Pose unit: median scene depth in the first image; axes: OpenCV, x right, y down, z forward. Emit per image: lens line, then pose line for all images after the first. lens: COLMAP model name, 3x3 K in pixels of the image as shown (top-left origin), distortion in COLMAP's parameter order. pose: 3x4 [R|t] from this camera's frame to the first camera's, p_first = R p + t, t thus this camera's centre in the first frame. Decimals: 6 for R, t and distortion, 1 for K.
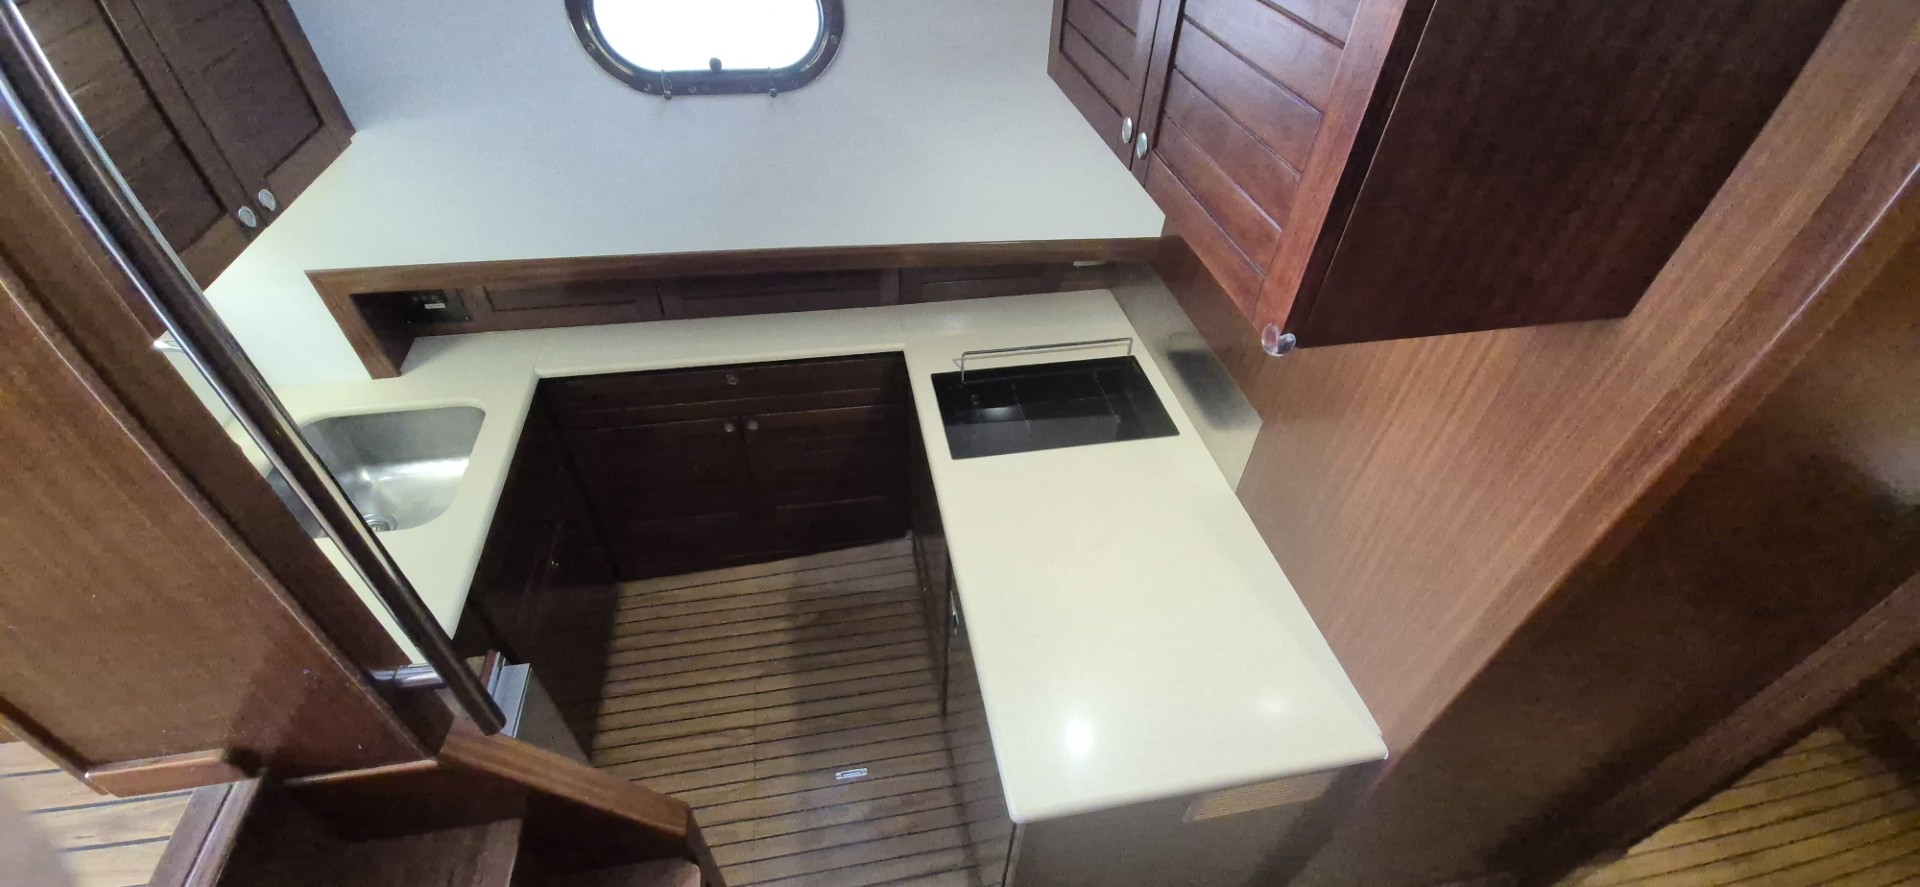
lens RADIAL K [[781.5, 0, 965.7], [0, 781.5, 439.3], [0, 0, 1]] dist [0.002468, -0.000056]
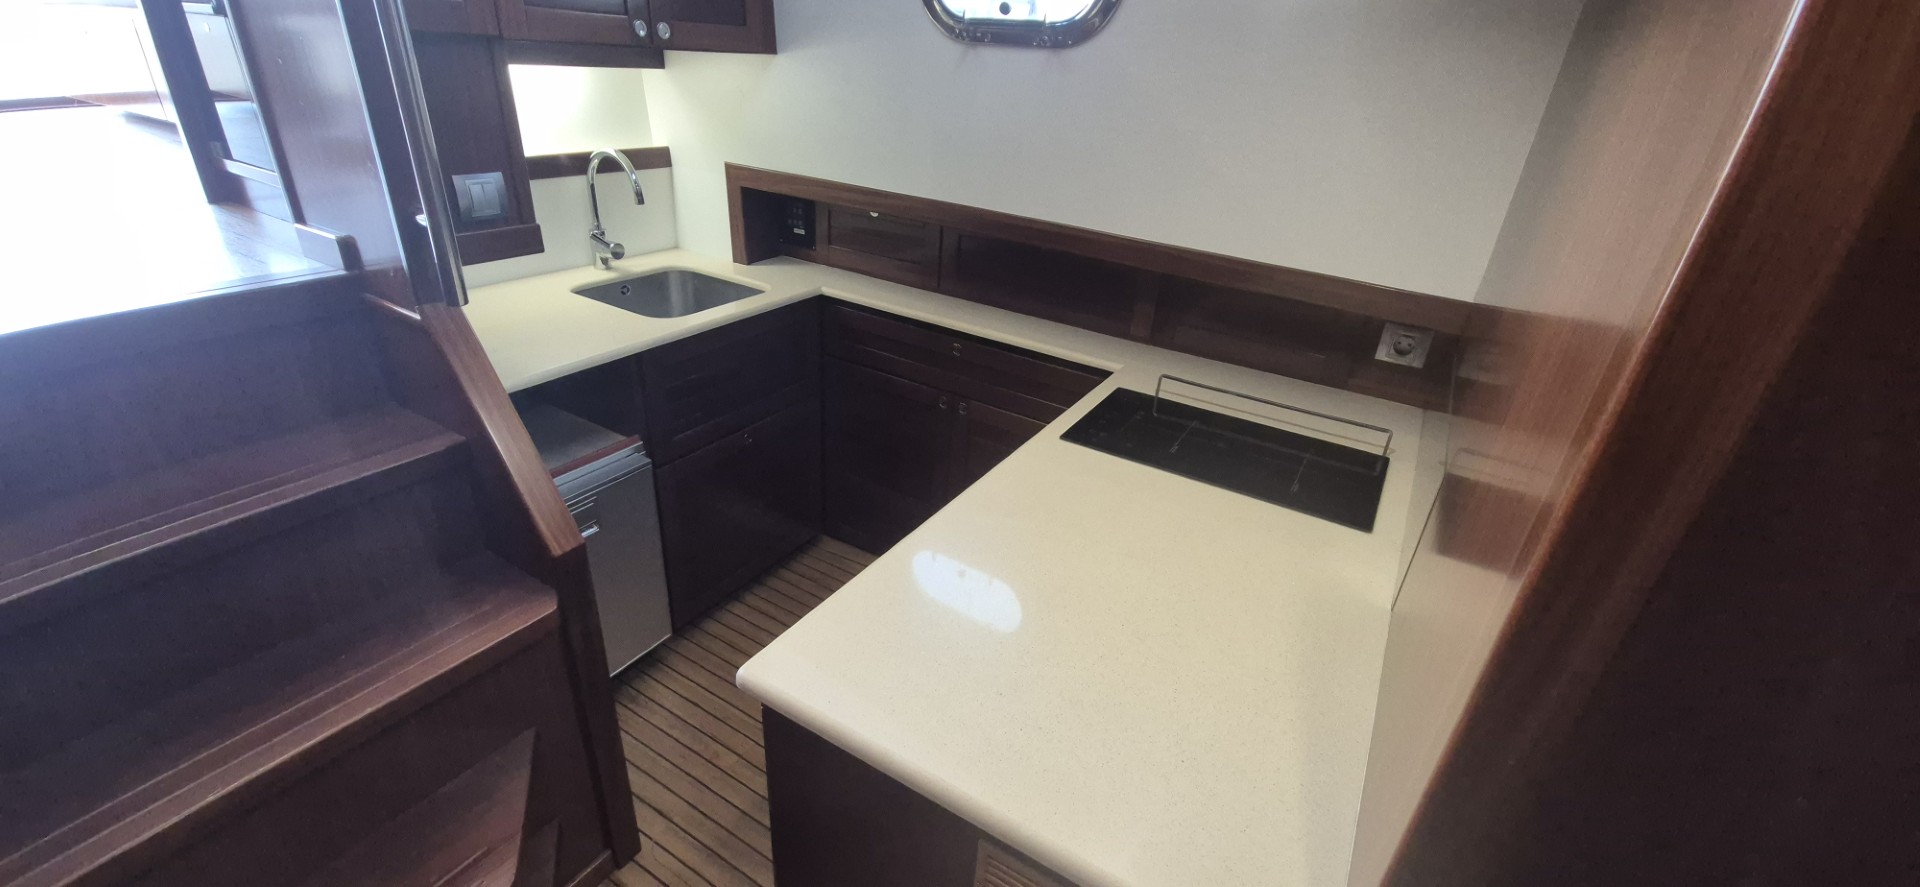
lens RADIAL K [[781.5, 0, 958.7], [0, 781.5, 445.3], [0, 0, 1]] dist [0.002468, -0.000056]
pose [[0.741750, 0.315141, -0.592024, 0.365105], [-0.478521, 0.867174, -0.137935, 0.179605], [0.469920, 0.385609, 0.794028, 0.260162]]
